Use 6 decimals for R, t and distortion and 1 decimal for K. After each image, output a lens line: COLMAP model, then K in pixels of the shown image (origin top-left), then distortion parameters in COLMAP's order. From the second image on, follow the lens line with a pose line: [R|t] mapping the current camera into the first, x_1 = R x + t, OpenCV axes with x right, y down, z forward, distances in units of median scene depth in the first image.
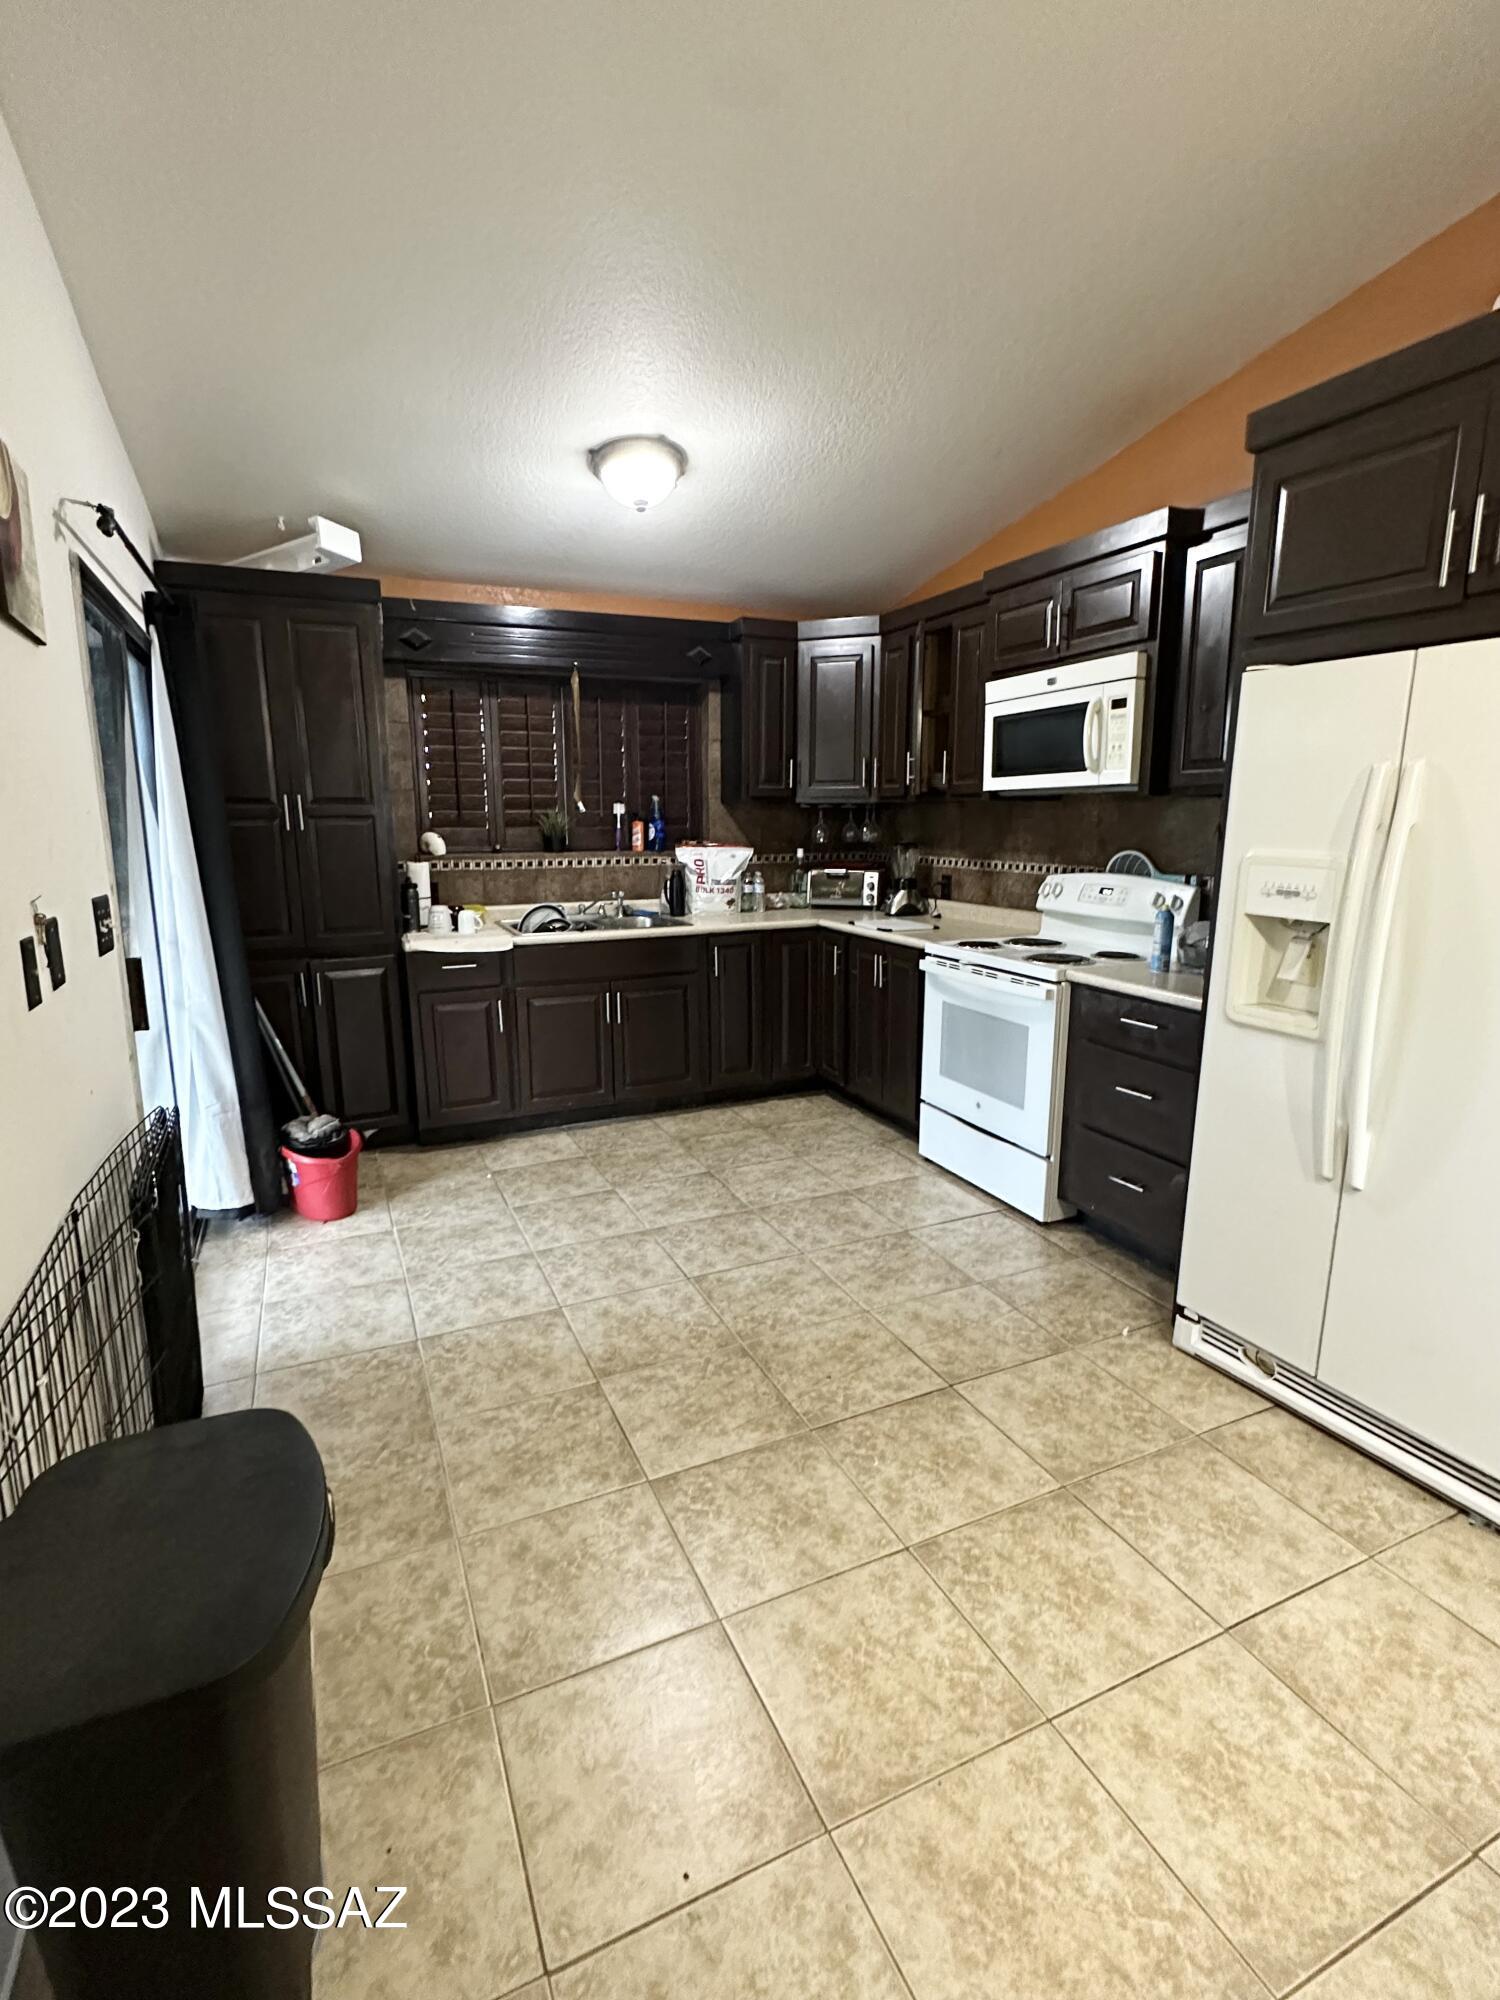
lens RADIAL K [[997.4, 0, 779.3], [0, 997.4, 1015.2], [0, 0, 1]] dist [0.000992, 0.001093]
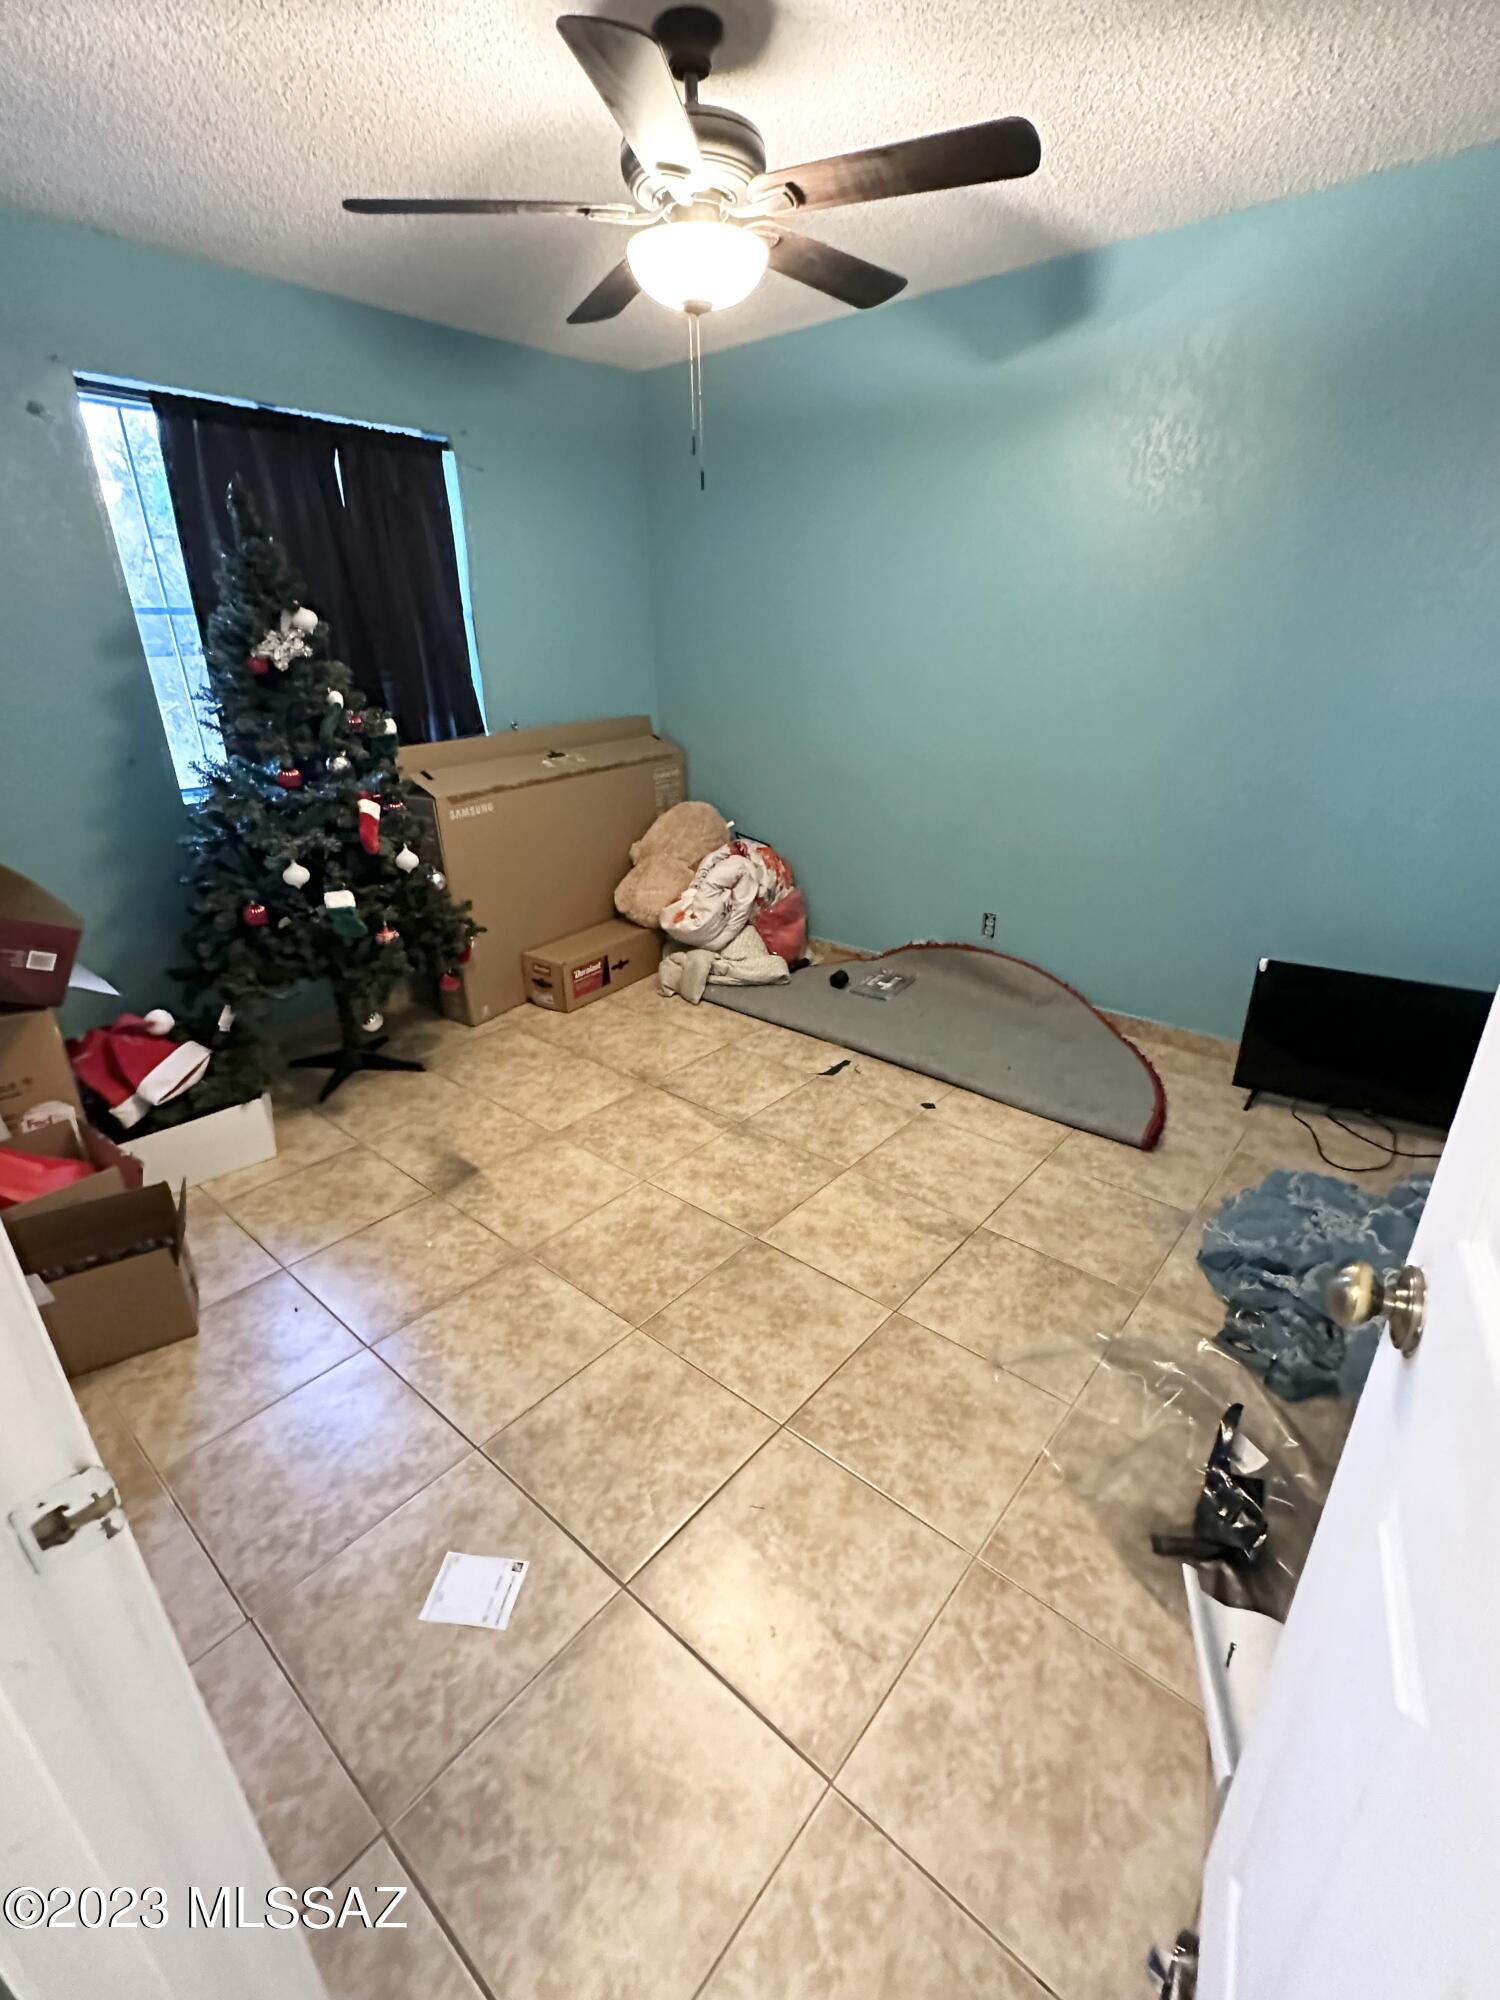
lens RADIAL K [[871.2, 0, 773.5], [0, 871.2, 1009.2], [0, 0, 1]] dist [0.009816, -0.001217]
pose [[0.902032, -0.185053, 0.389992, -0.049449], [0.102907, 0.969589, 0.222054, -0.020645], [-0.419223, -0.160167, 0.893643, 0.106272]]
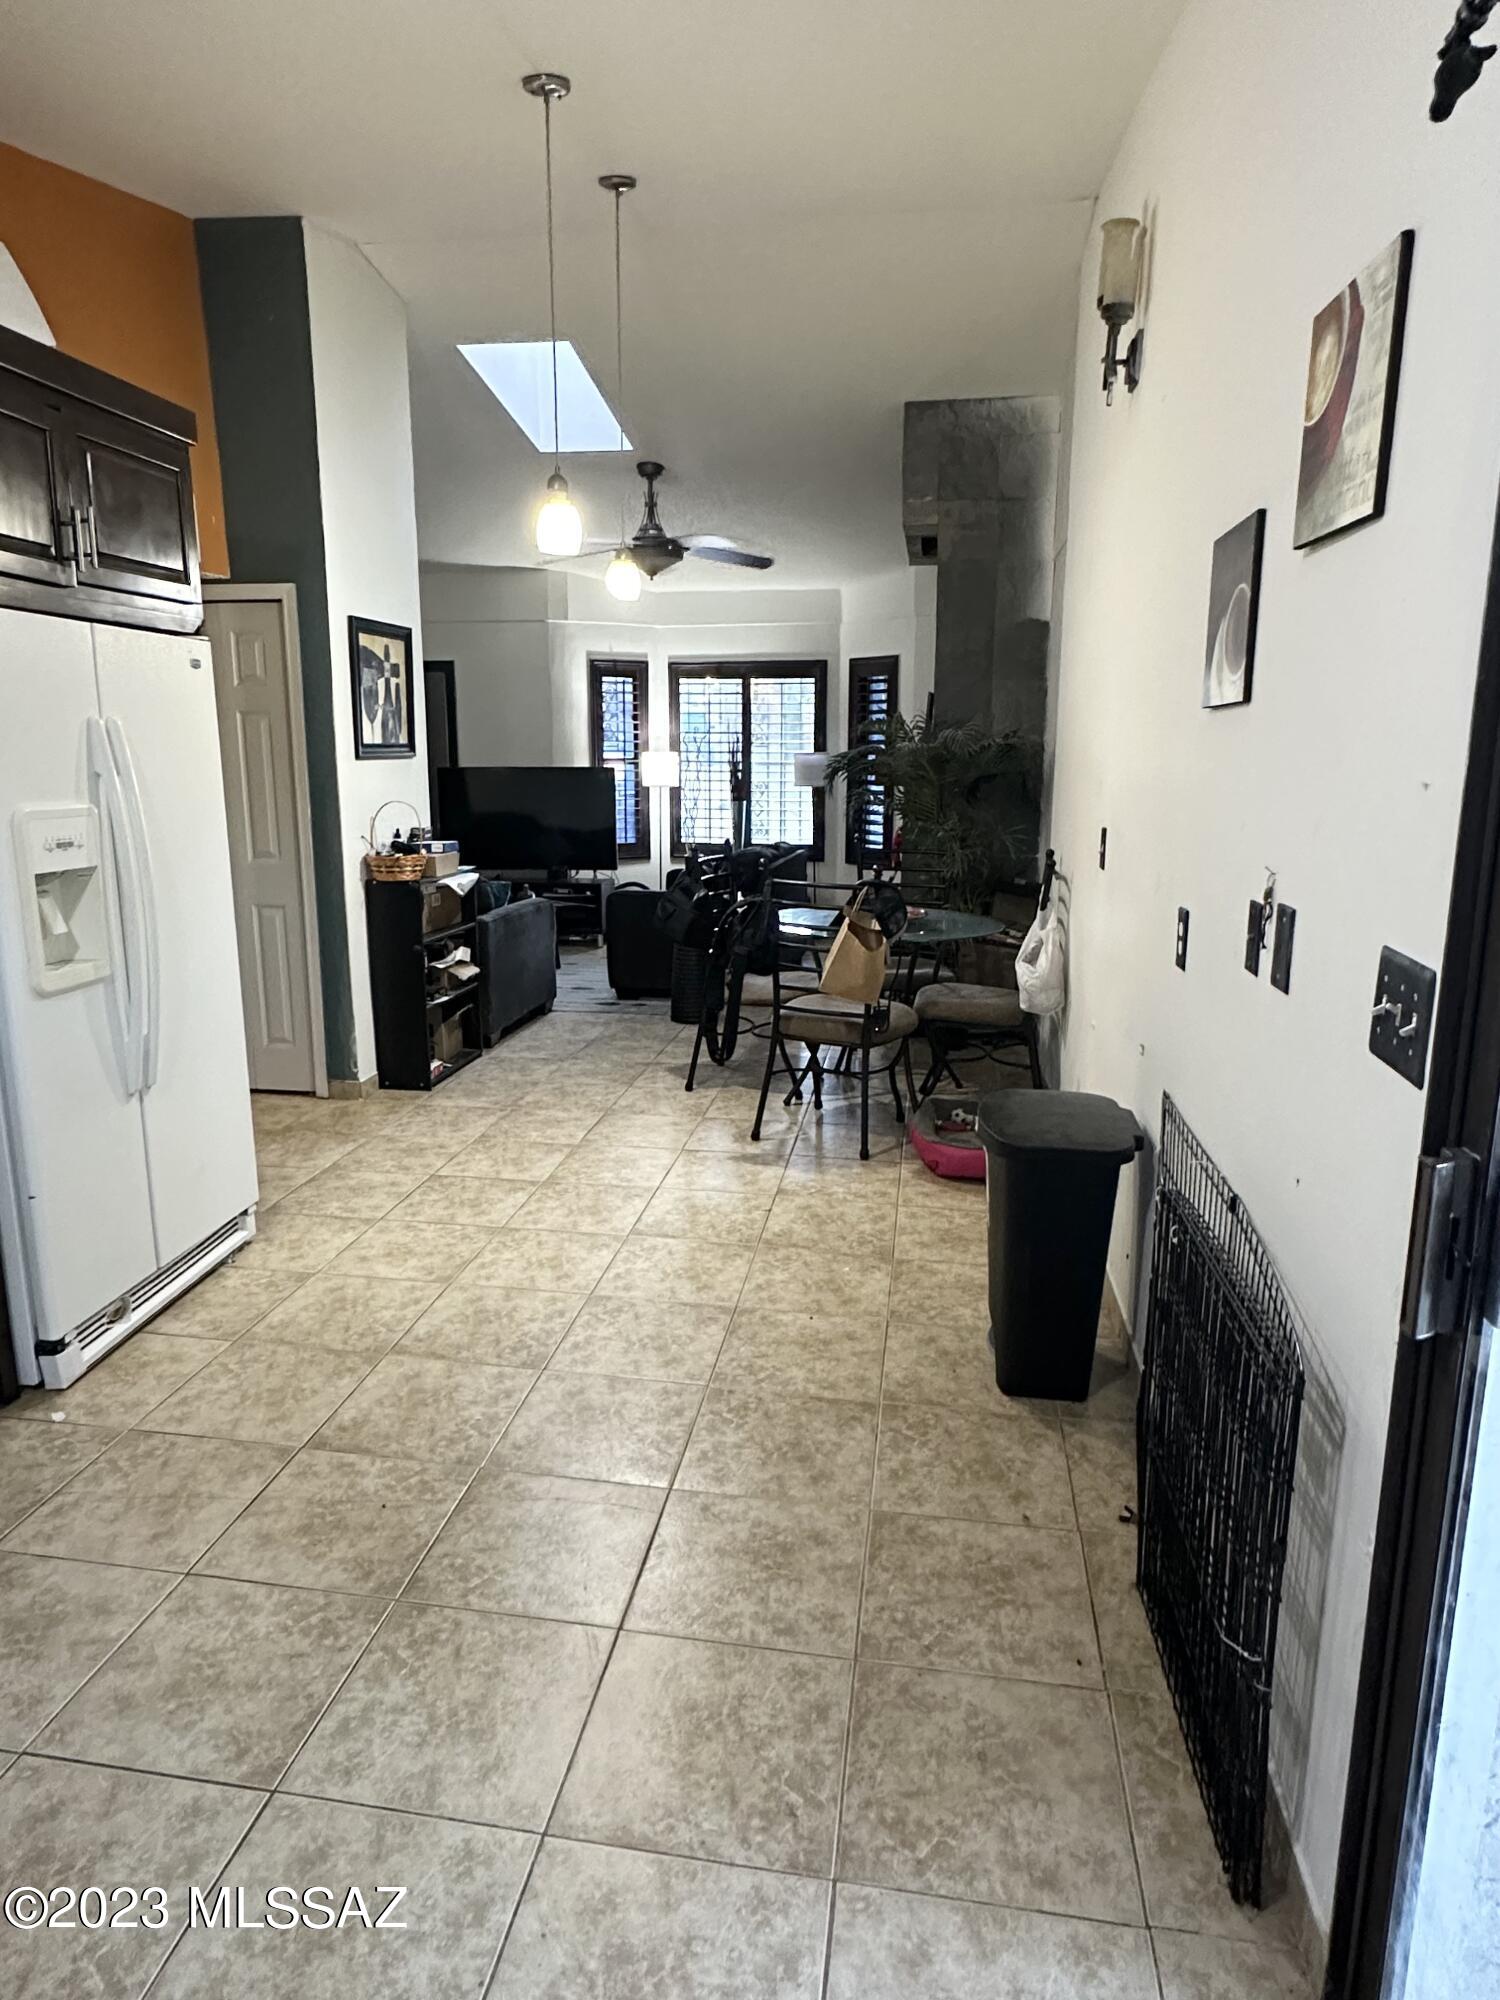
lens RADIAL K [[1177.8, 0, 741.6], [0, 1177.8, 985.6], [0, 0, 1]] dist [-0.001041, 0.000134]
pose [[-0.825846, -0.113184, 0.552420, -0.844514], [0.111542, 0.927504, 0.356784, -0.399267], [-0.552754, 0.356267, -0.753351, 1.859216]]
